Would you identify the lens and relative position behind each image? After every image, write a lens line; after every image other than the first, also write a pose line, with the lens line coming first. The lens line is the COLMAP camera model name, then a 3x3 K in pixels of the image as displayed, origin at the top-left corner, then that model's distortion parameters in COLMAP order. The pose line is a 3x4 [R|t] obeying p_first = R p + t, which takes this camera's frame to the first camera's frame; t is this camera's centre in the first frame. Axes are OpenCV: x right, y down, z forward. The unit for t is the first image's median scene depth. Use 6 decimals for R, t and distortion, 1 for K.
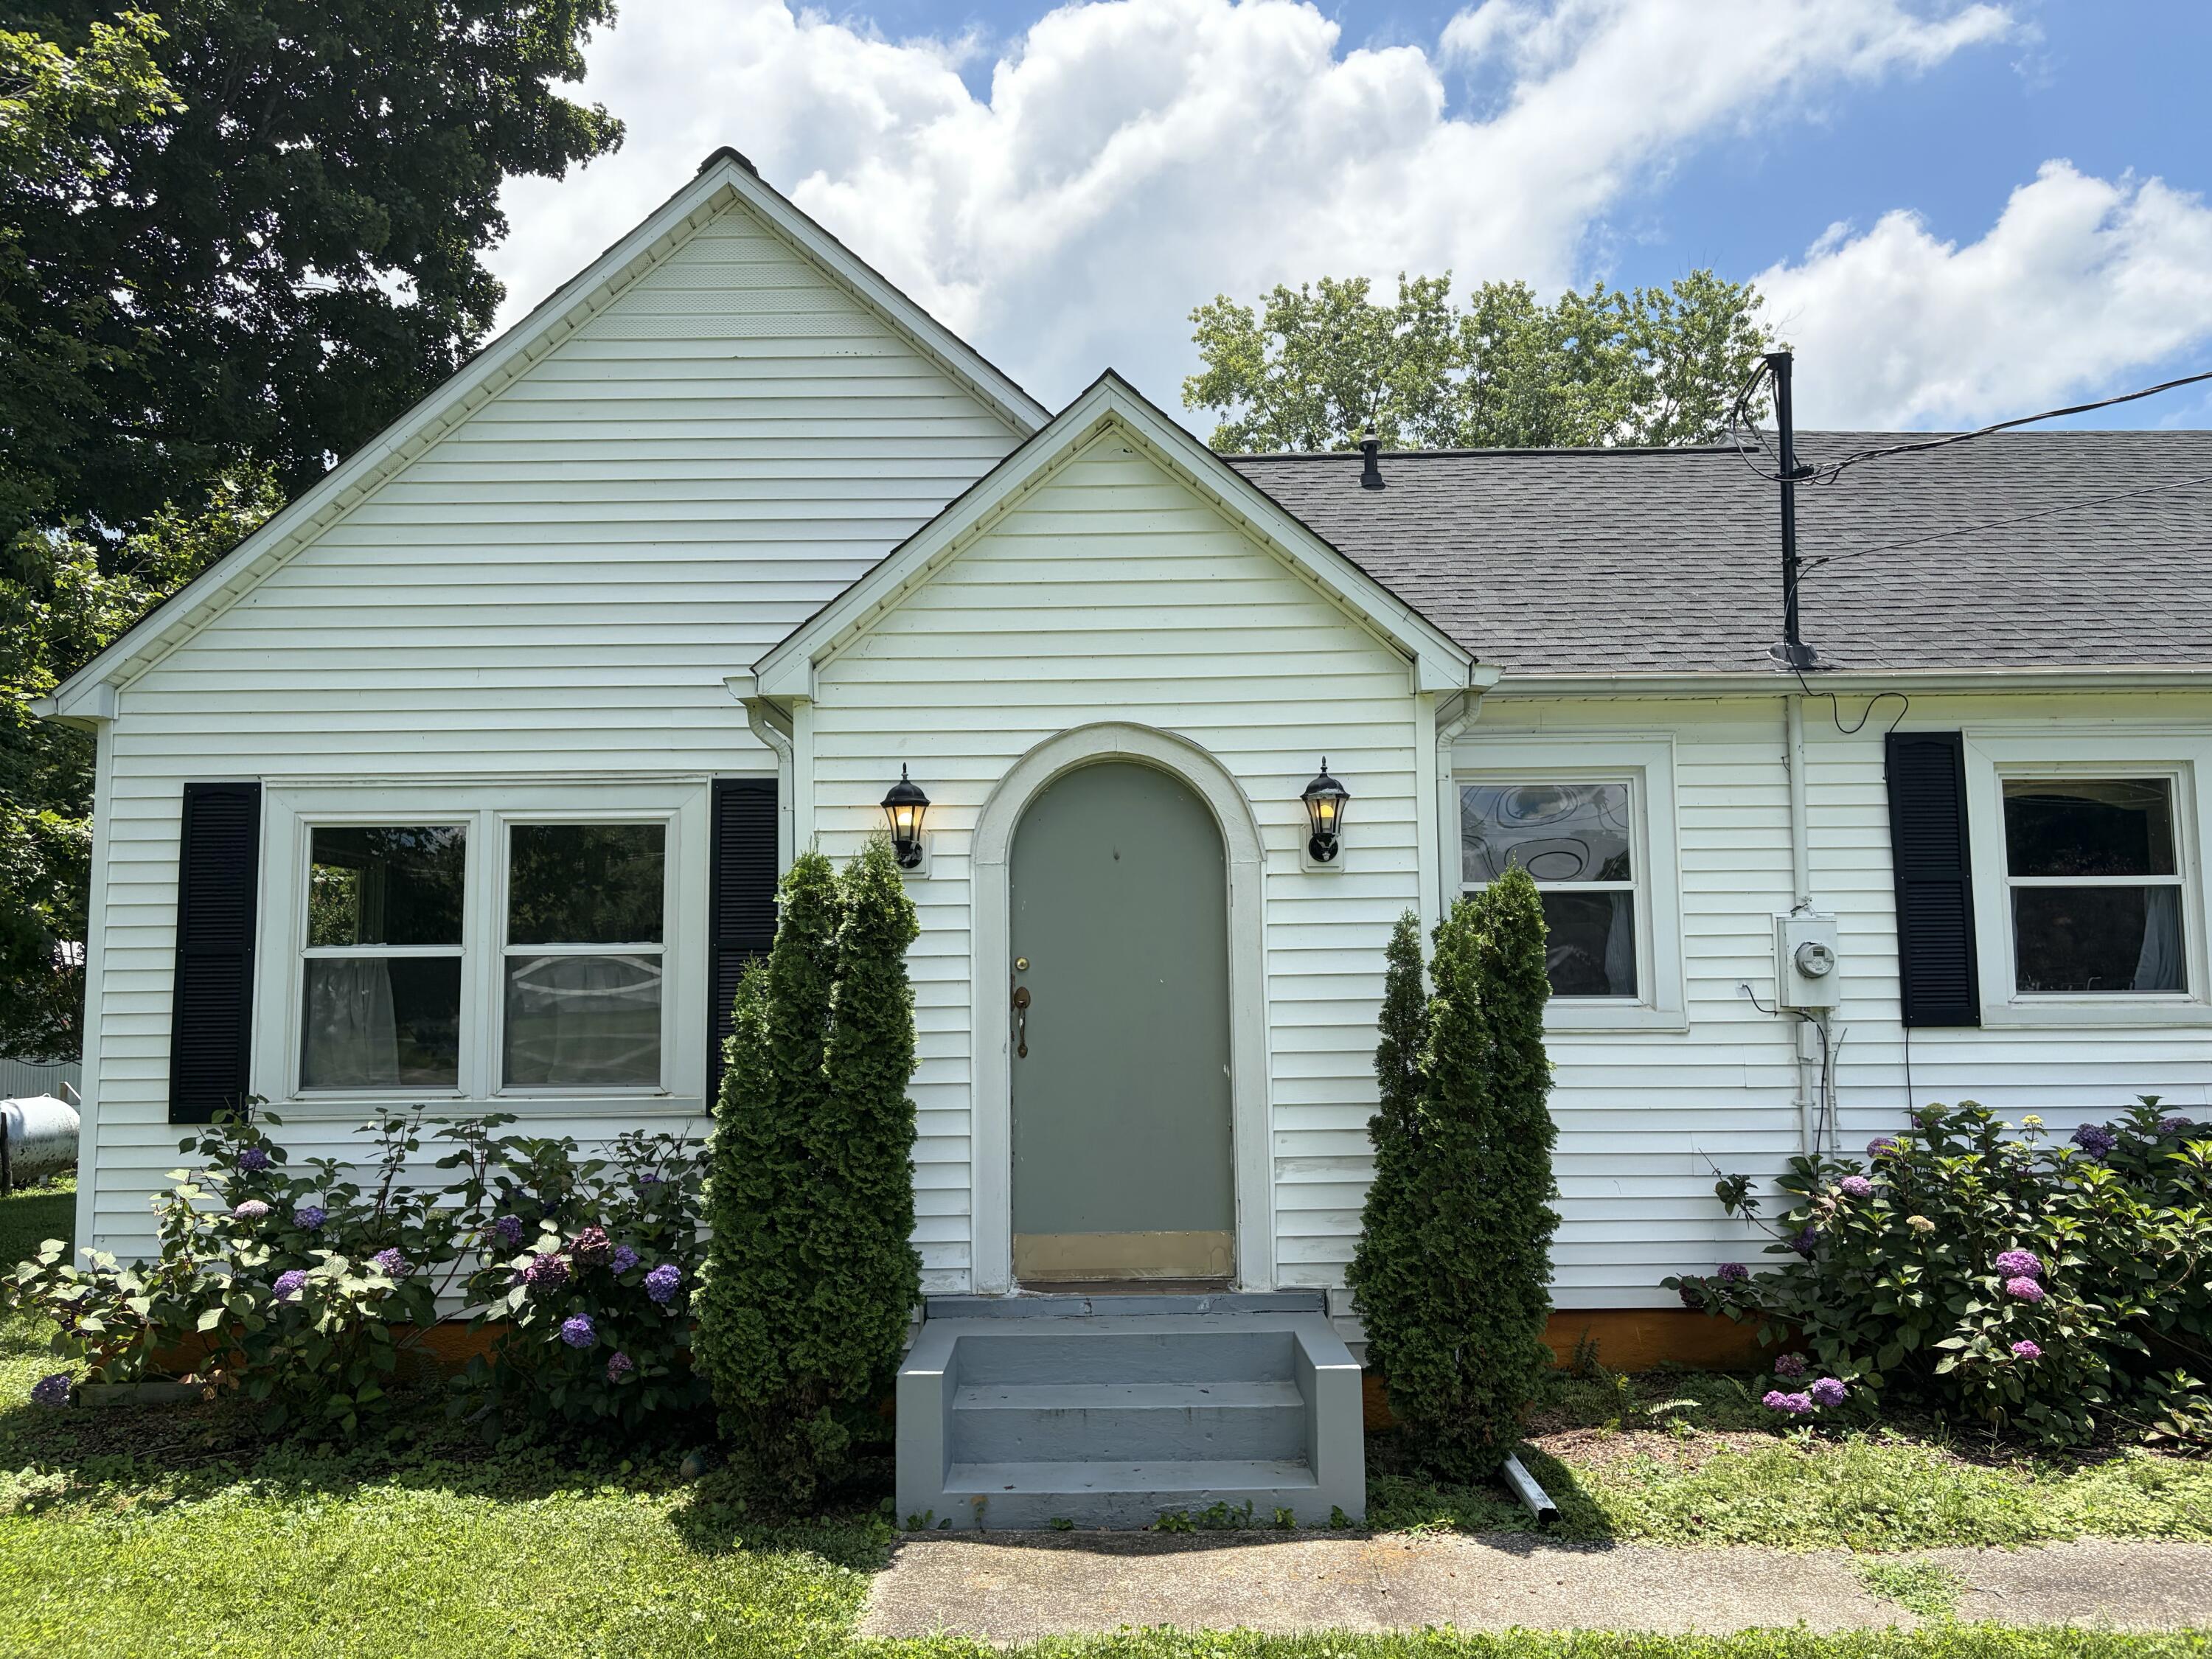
lens RADIAL K [[1696.9, 0, 1106.0], [0, 1696.9, 829.5], [0, 0, 1]] dist [0.000120, -0.001166]
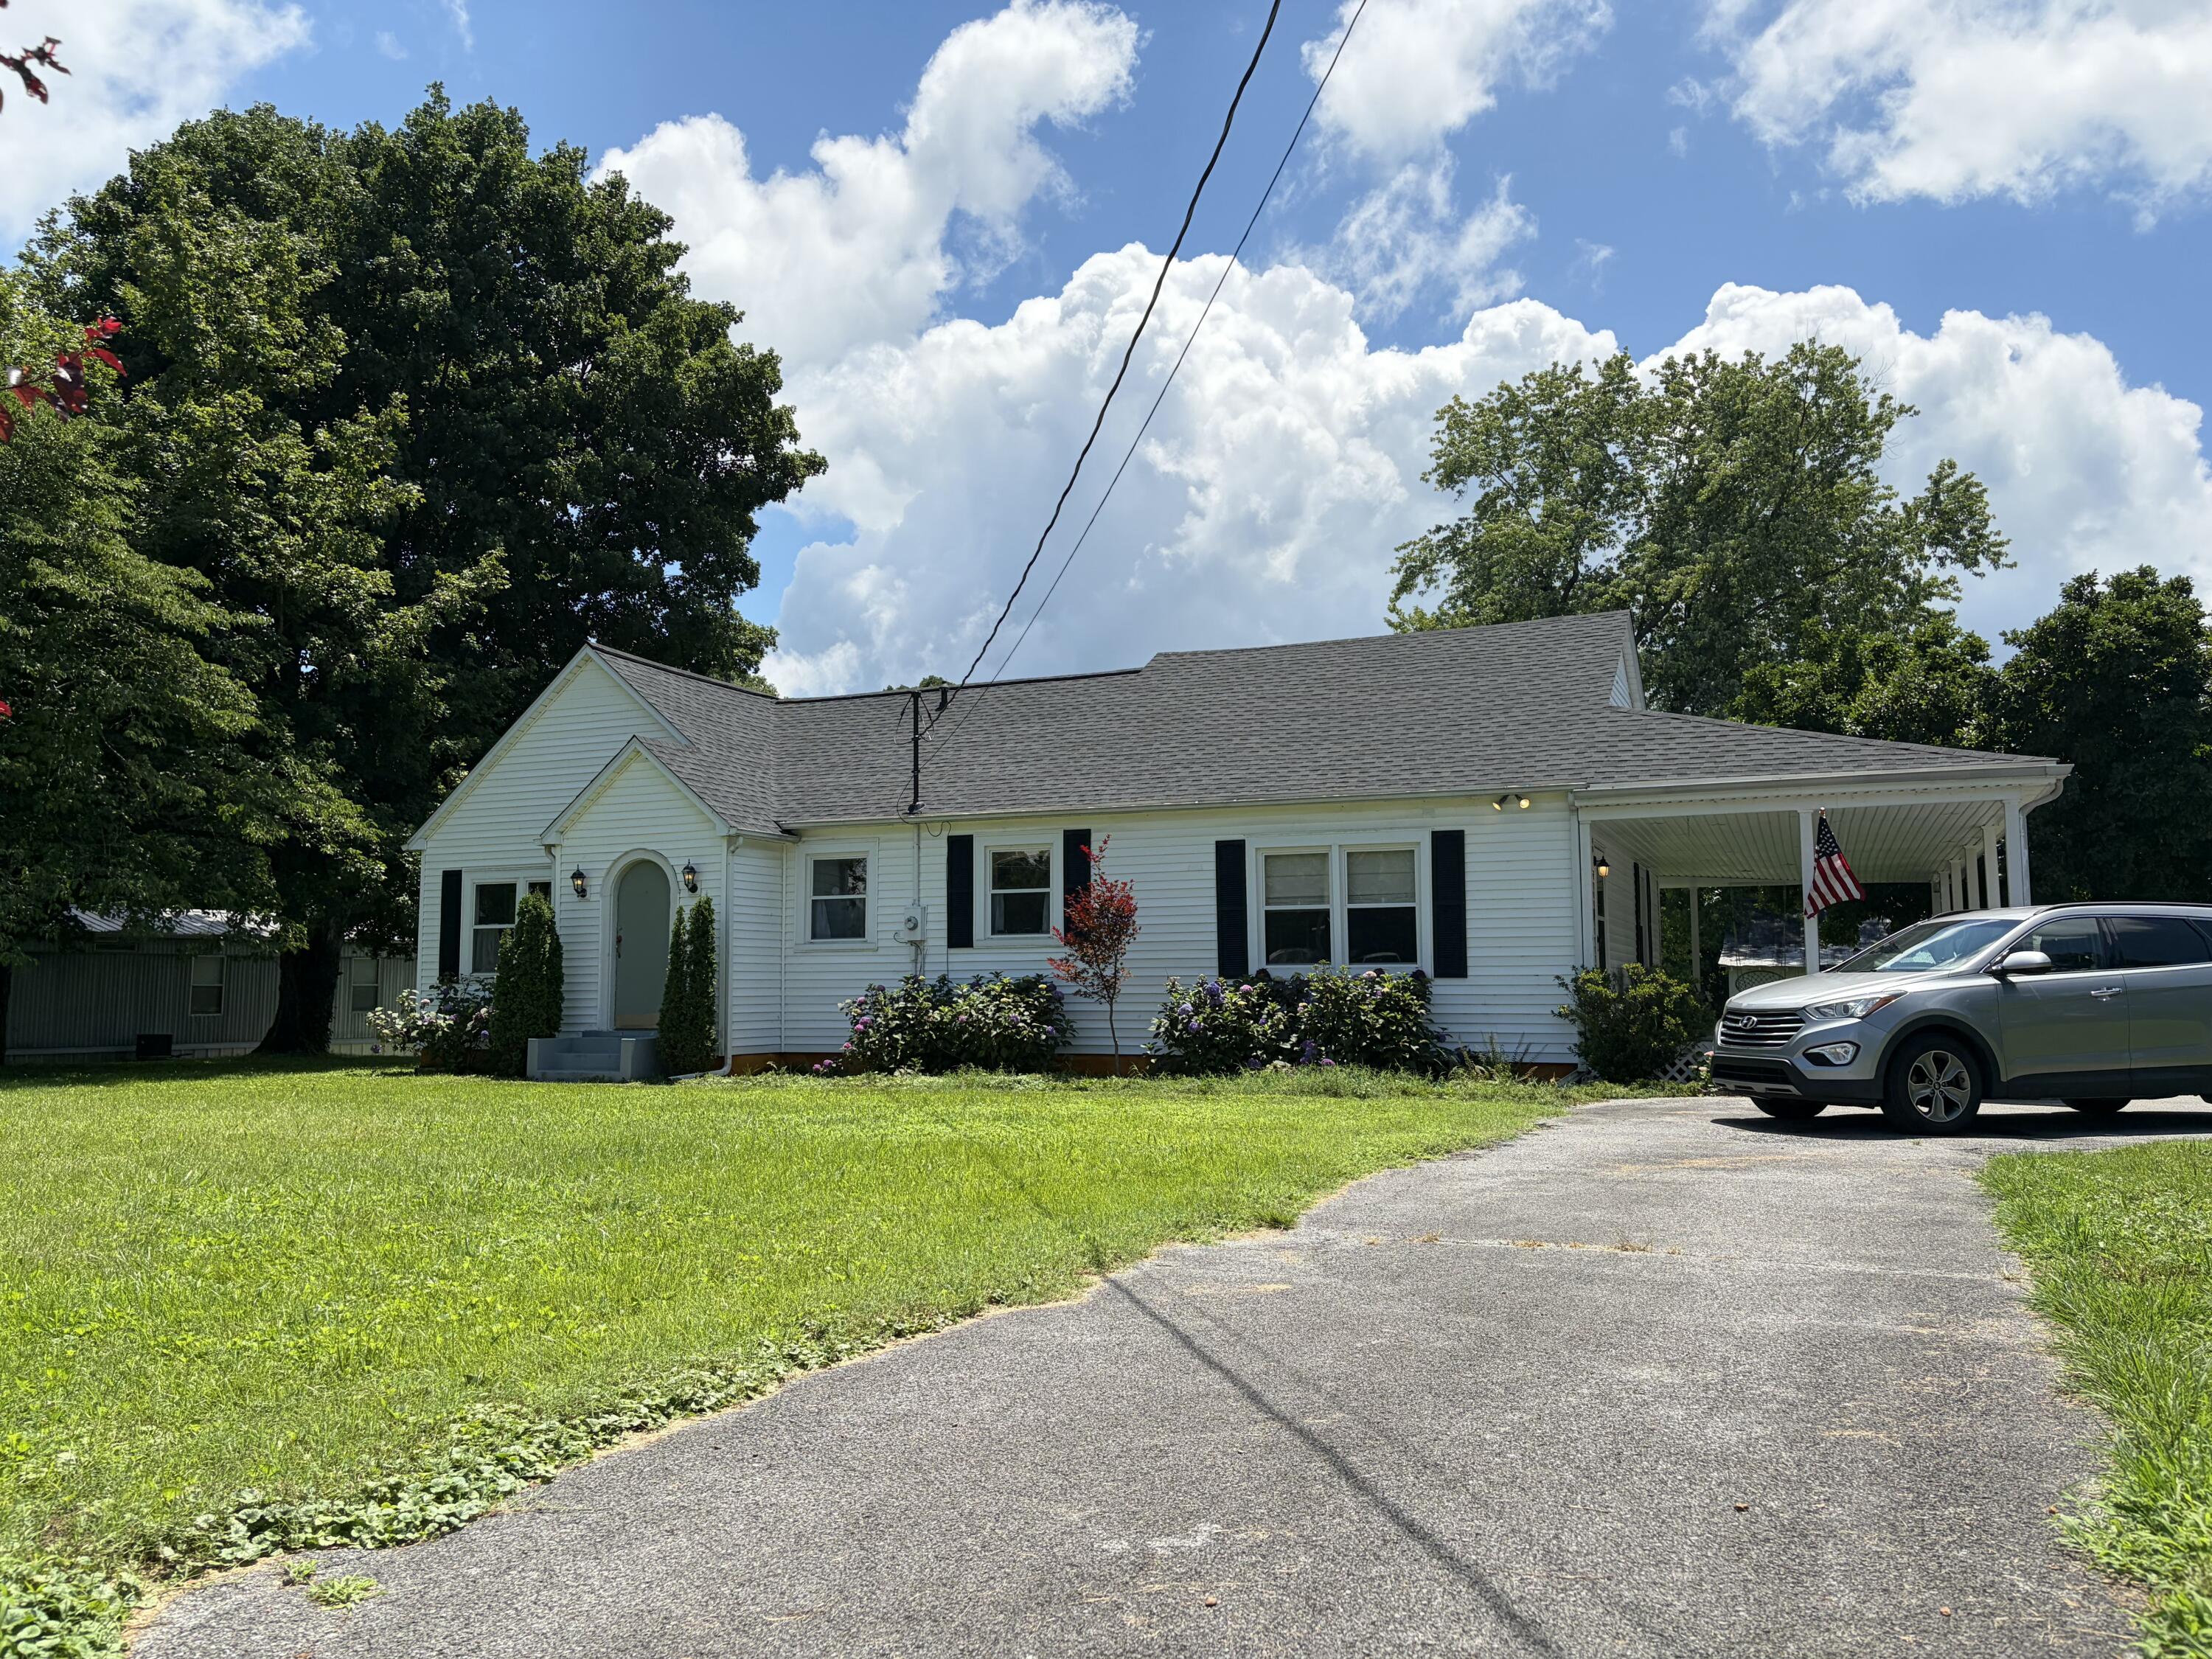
lens RADIAL K [[1696.9, 0, 1106.0], [0, 1696.9, 829.5], [0, 0, 1]] dist [0.000120, -0.001166]
pose [[0.913184, -0.033670, -0.406153, 1.758210], [0.038689, 0.999243, 0.004149, -0.066617], [0.405706, -0.019503, 0.913796, -1.284636]]
